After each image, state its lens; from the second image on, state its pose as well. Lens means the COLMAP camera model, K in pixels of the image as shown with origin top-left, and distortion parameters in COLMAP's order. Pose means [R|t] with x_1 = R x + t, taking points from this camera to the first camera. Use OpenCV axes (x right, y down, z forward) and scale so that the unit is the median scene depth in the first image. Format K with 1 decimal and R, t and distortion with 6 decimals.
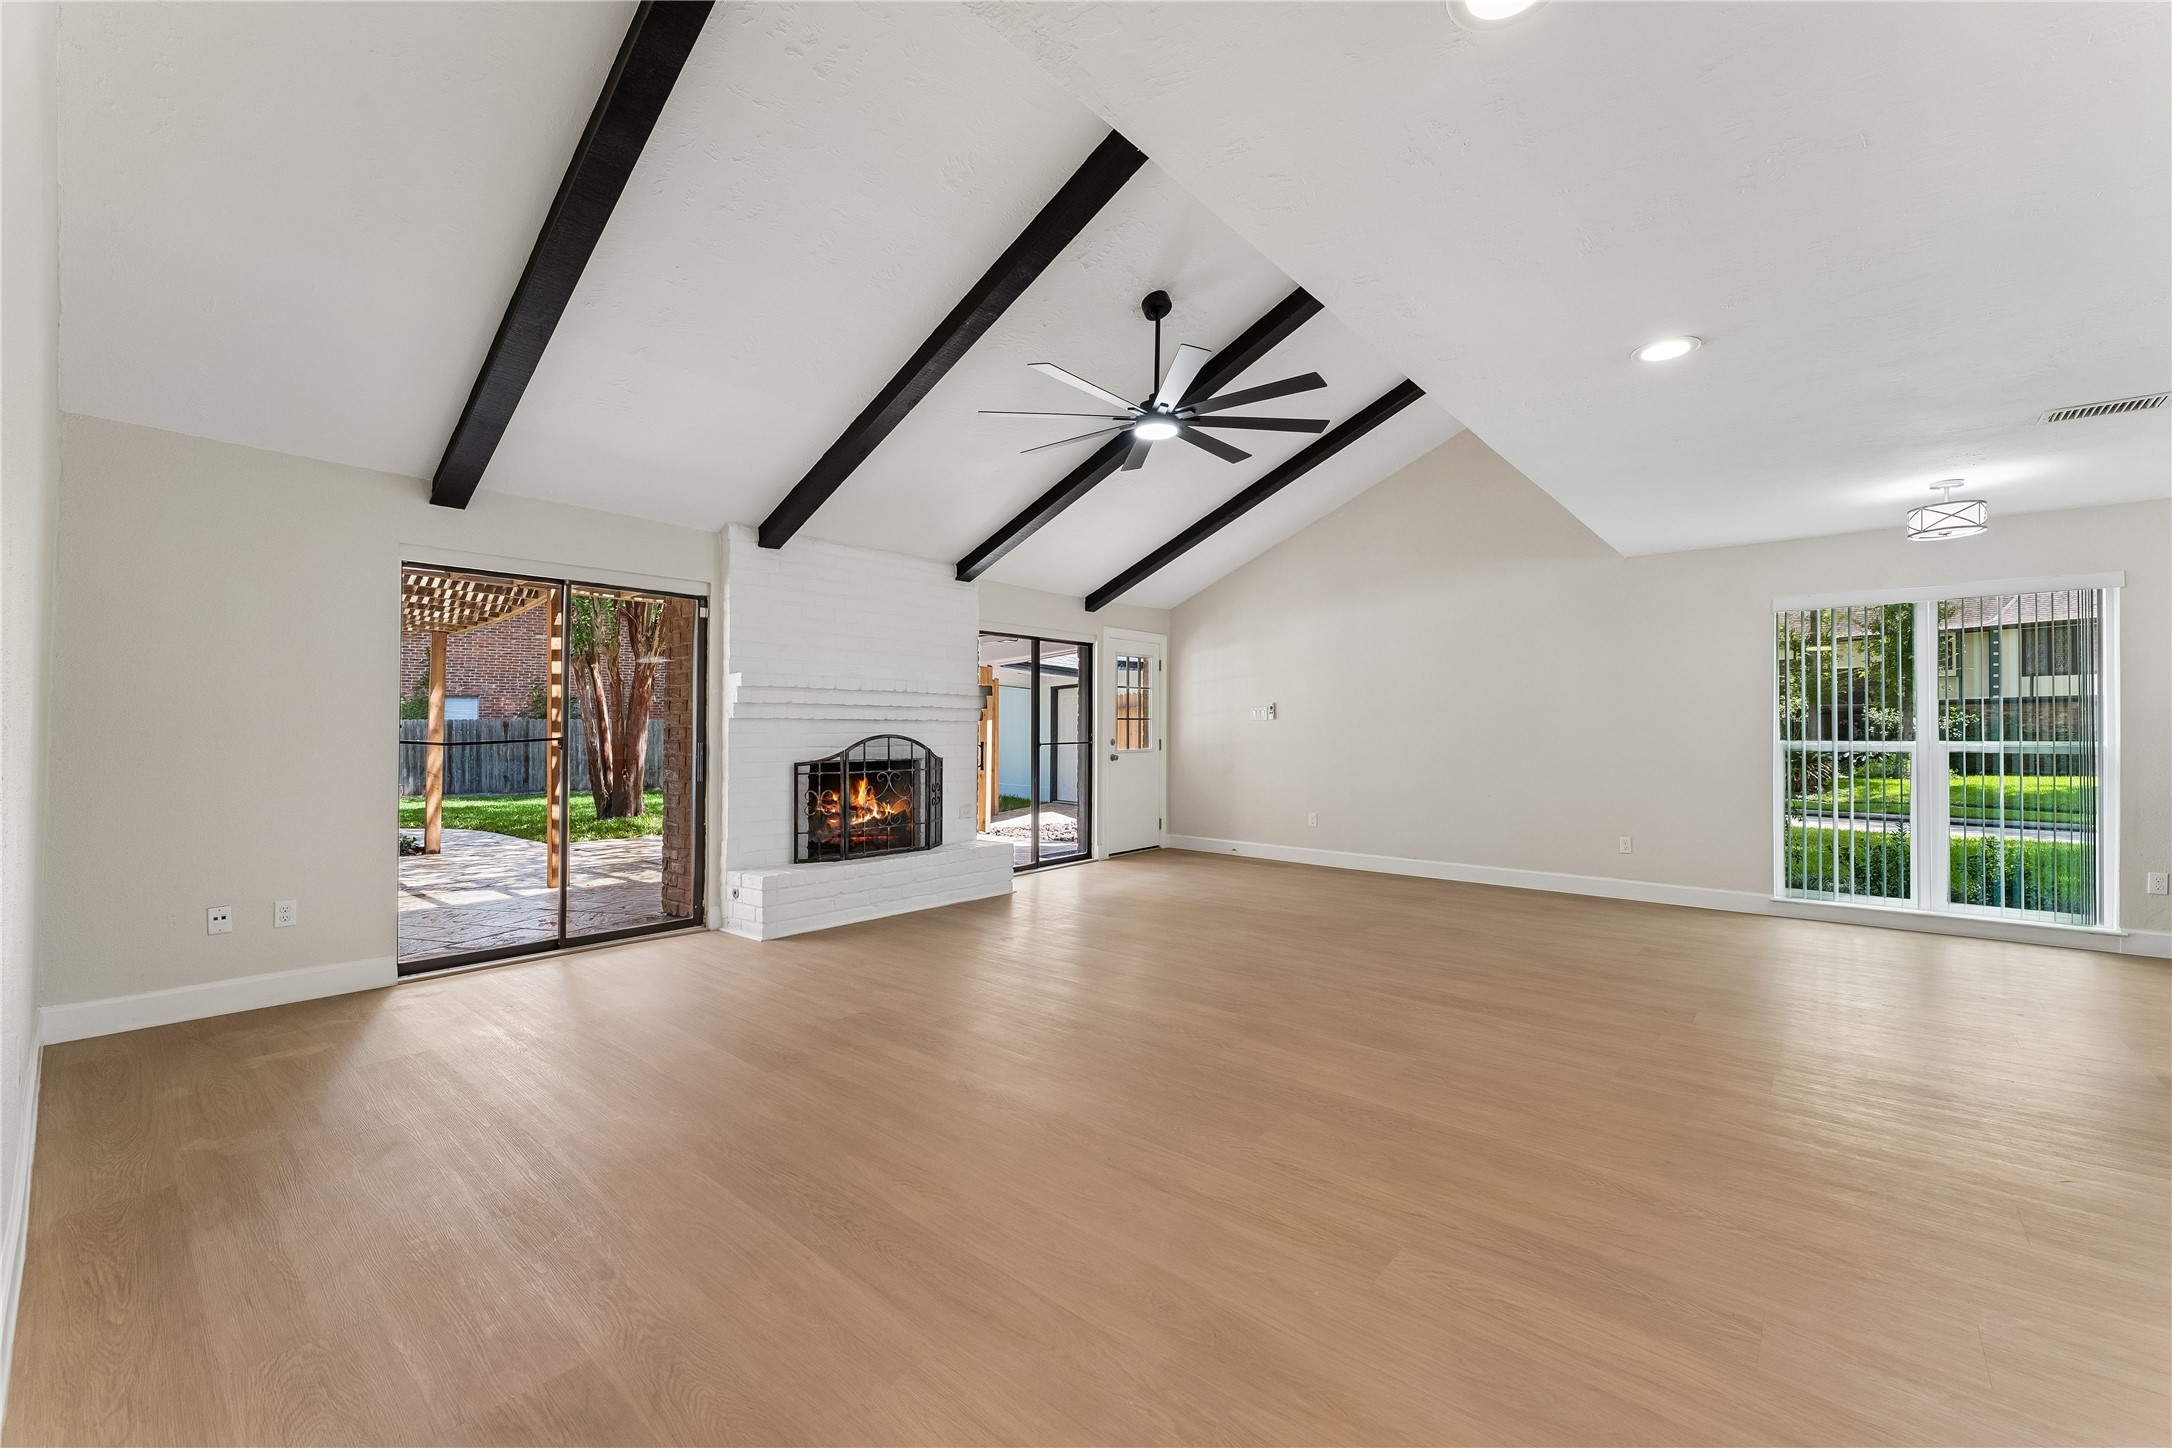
lens RADIAL K [[867.4, 0, 1106.3], [0, 867.4, 721.6], [0, 0, 1]] dist [-0.000565, 0.000118]
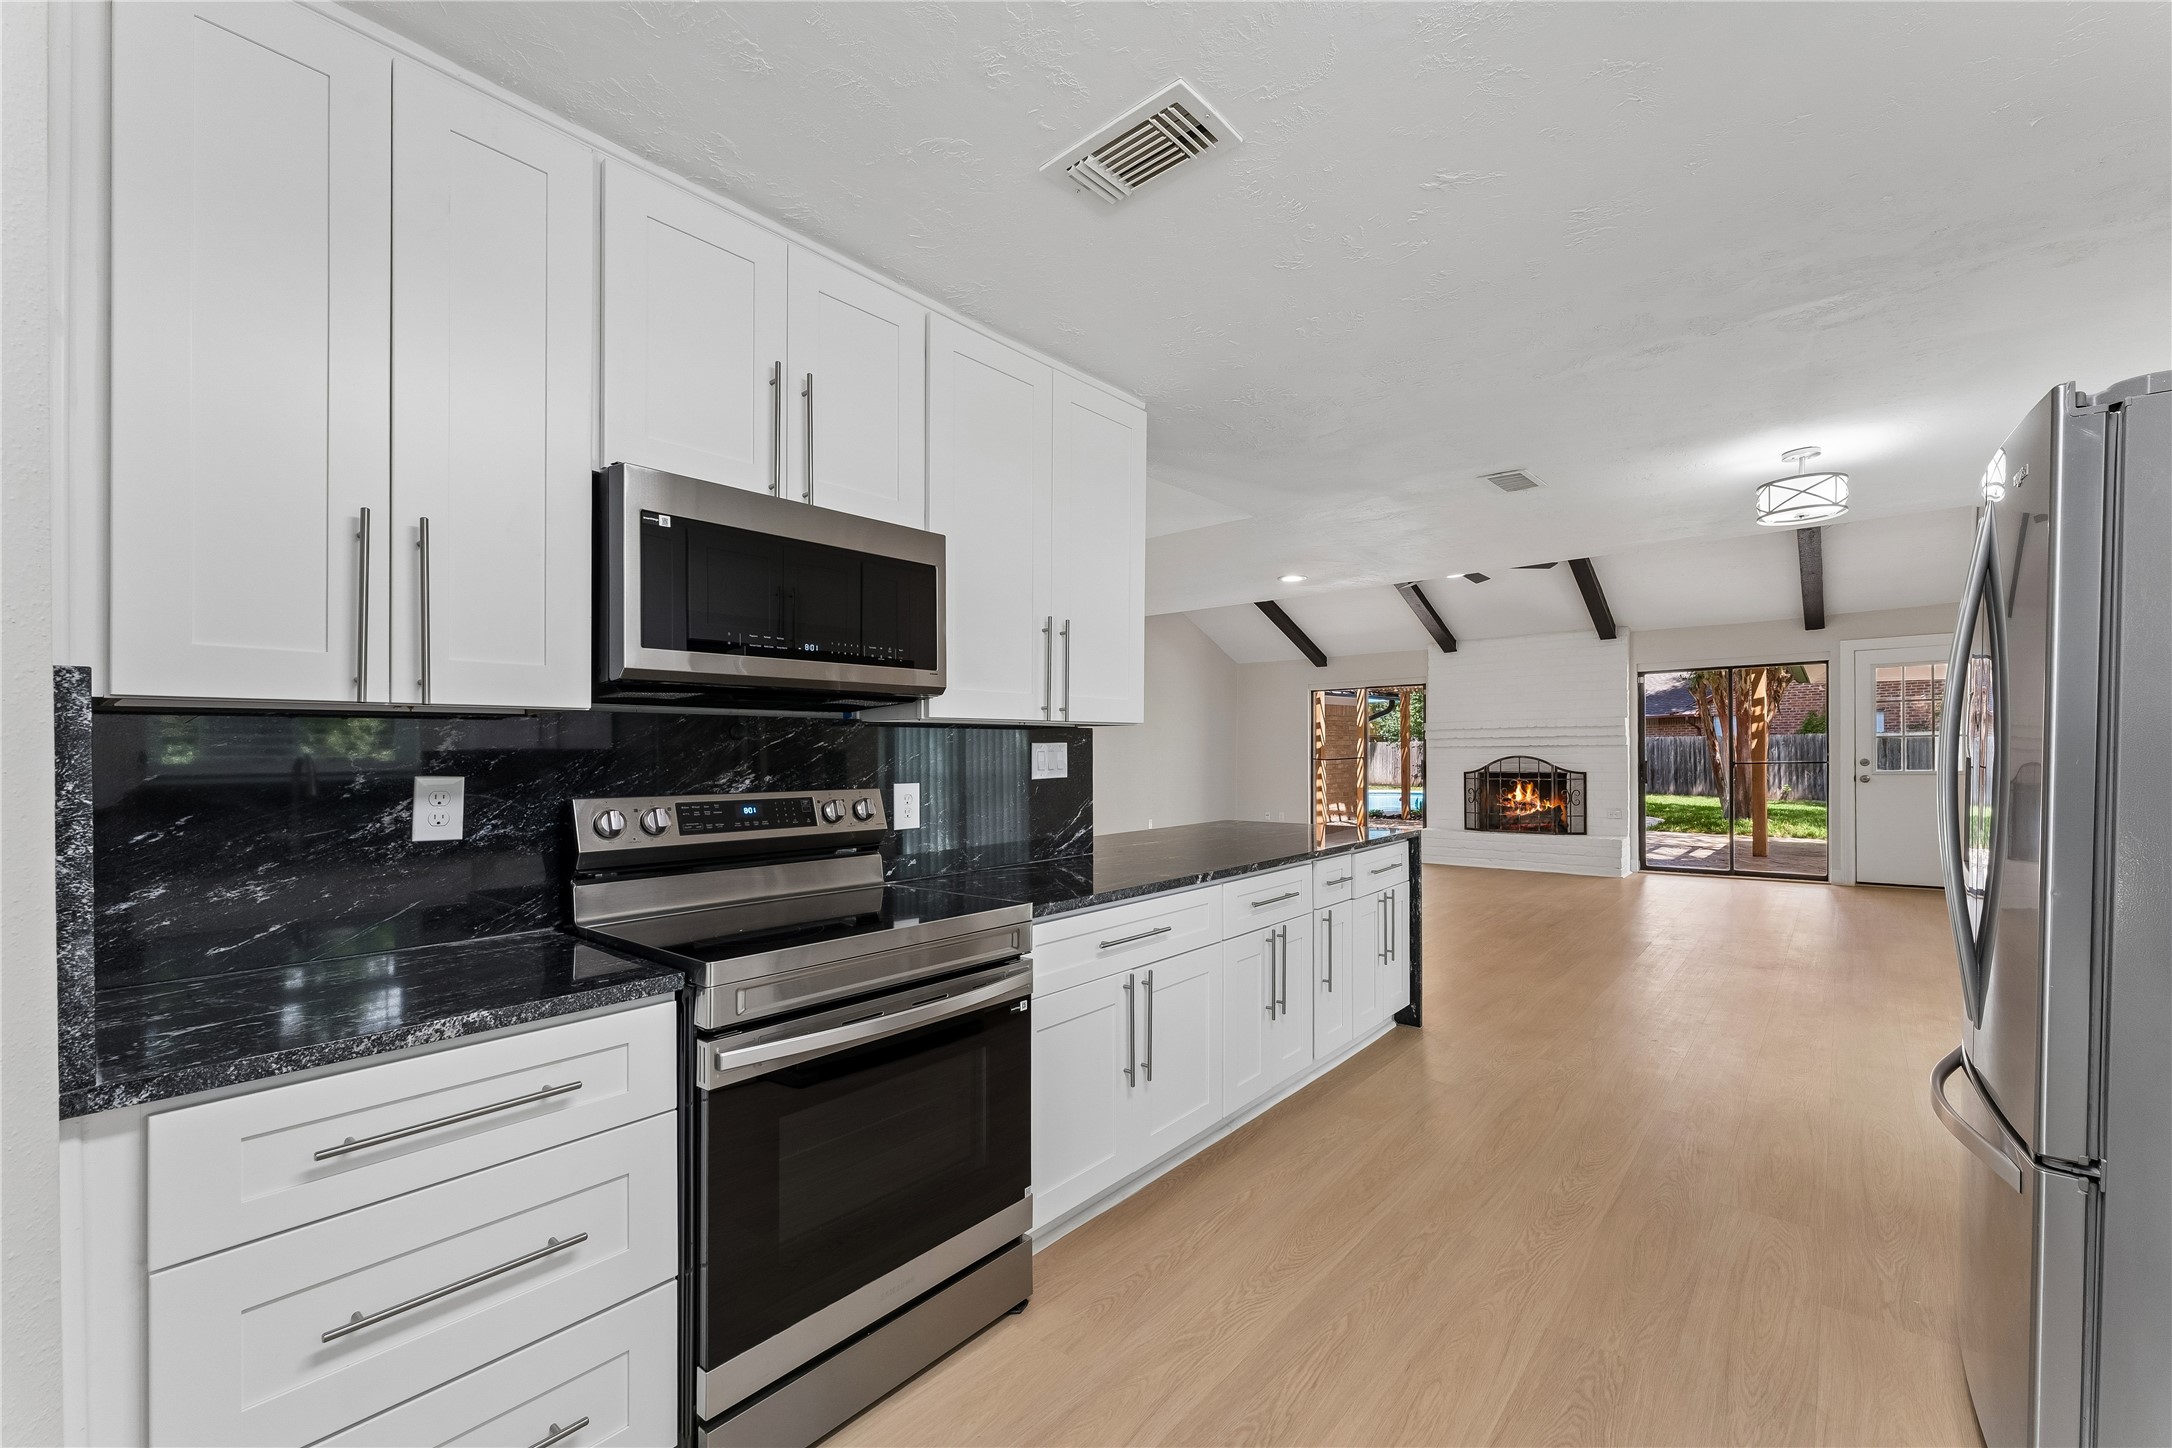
lens RADIAL K [[891.9, 0, 1095.6], [0, 891.9, 757.0], [0, 0, 1]] dist [-0.001225, -0.000118]
pose [[-0.016025, -0.001183, -0.999871, 1.377230], [0.017350, 0.999848, -0.001461, 0.006605], [0.999721, -0.017371, -0.016002, 0.266794]]
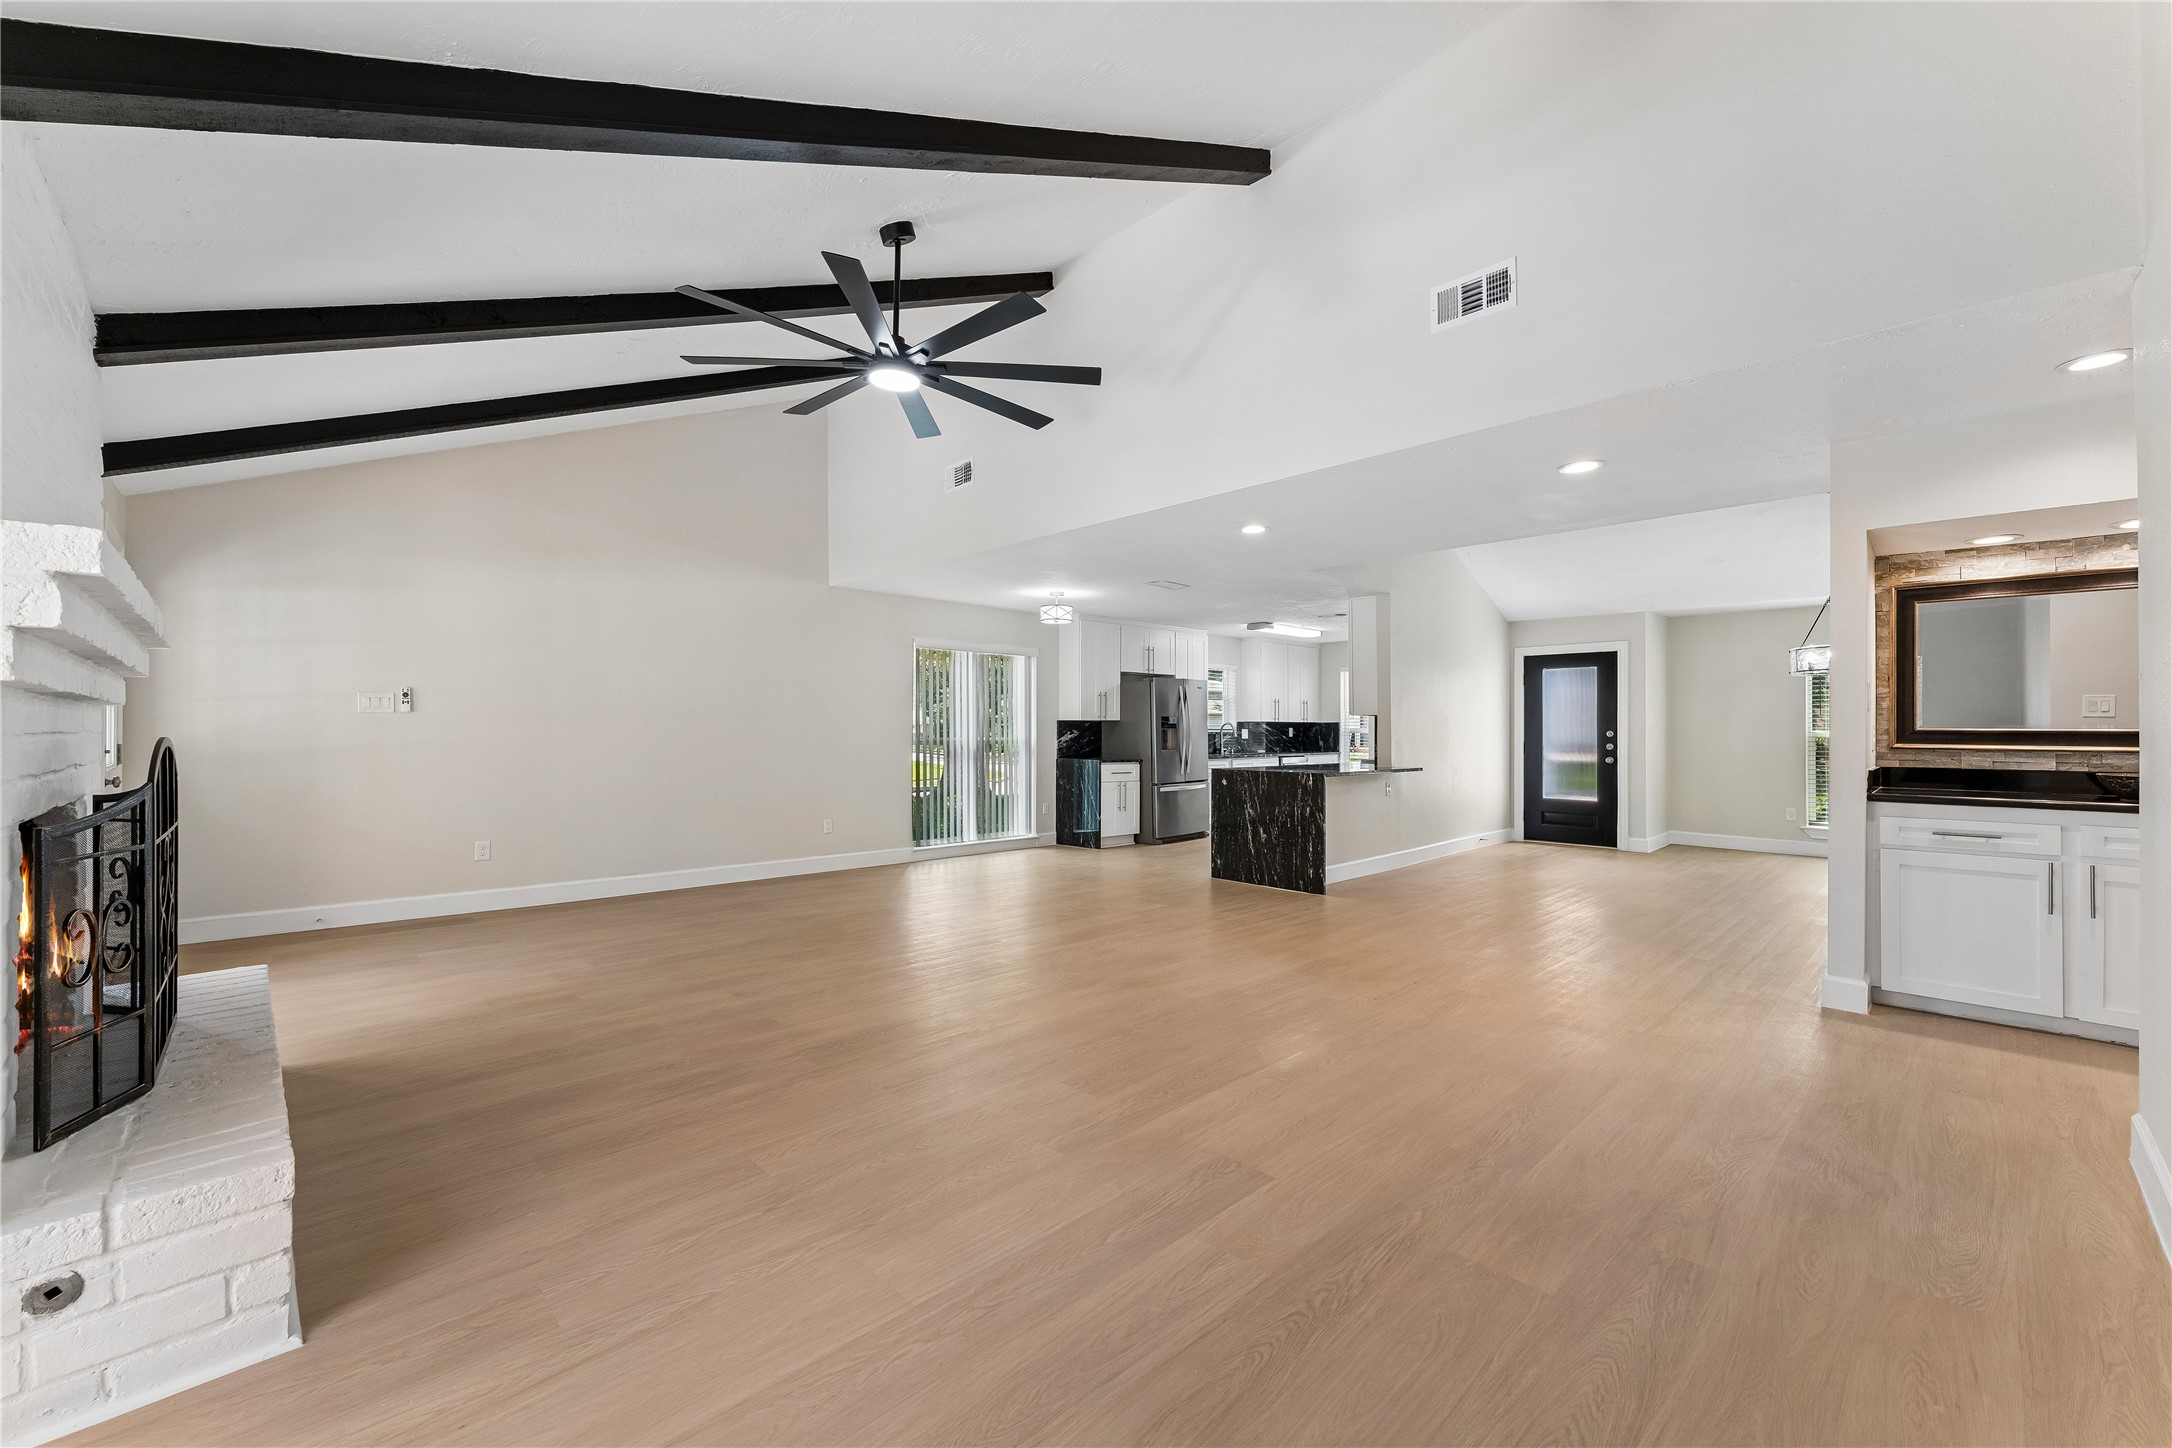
lens RADIAL K [[867.4, 0, 1106.3], [0, 867.4, 721.6], [0, 0, 1]] dist [-0.000565, 0.000118]
pose [[0.089517, 0.010468, 0.995930, -0.586116], [-0.016064, 0.999830, -0.009065, 0.004693], [-0.995856, -0.015187, 0.089669, 0.542863]]
